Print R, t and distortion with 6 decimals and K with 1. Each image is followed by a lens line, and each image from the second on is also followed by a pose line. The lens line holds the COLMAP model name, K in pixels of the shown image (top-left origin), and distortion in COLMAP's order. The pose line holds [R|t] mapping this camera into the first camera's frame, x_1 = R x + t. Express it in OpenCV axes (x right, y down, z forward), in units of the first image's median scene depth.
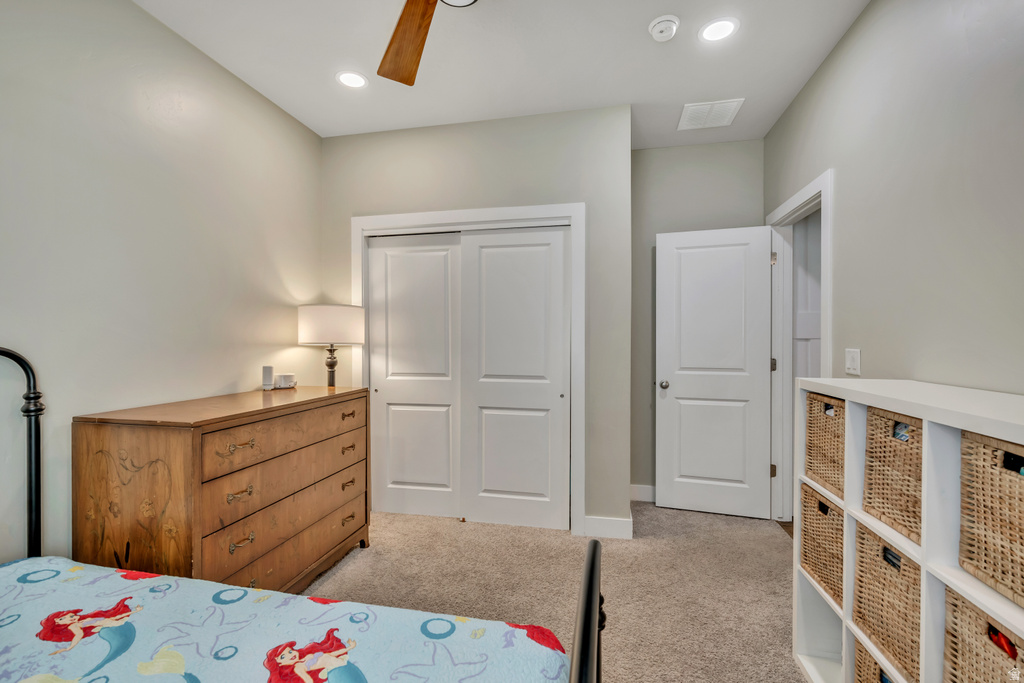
lens RADIAL K [[458.3, 0, 509.1], [0, 458.3, 342.1], [0, 0, 1]] dist [-0.000400, -0.000098]
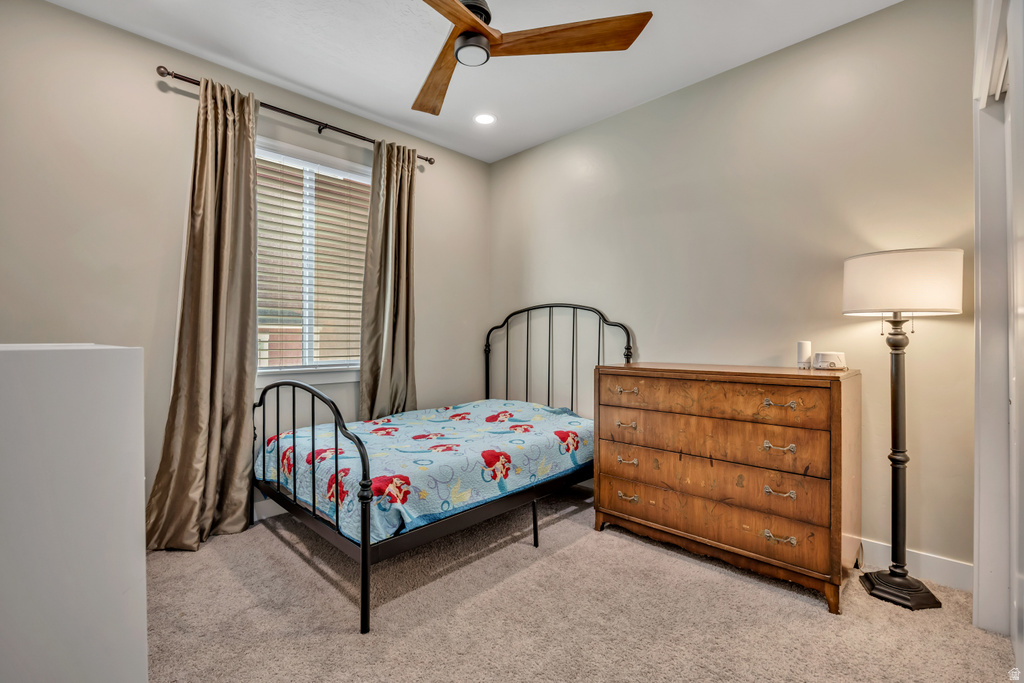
lens RADIAL K [[458.3, 0, 510.2], [0, 458.3, 338.3], [0, 0, 1]] dist [-0.000400, -0.000098]
pose [[-0.542043, -0.001466, -0.840350, 0.555089], [-0.003632, 0.999993, 0.000598, 0.050711], [0.840343, 0.003376, -0.542044, 1.052395]]
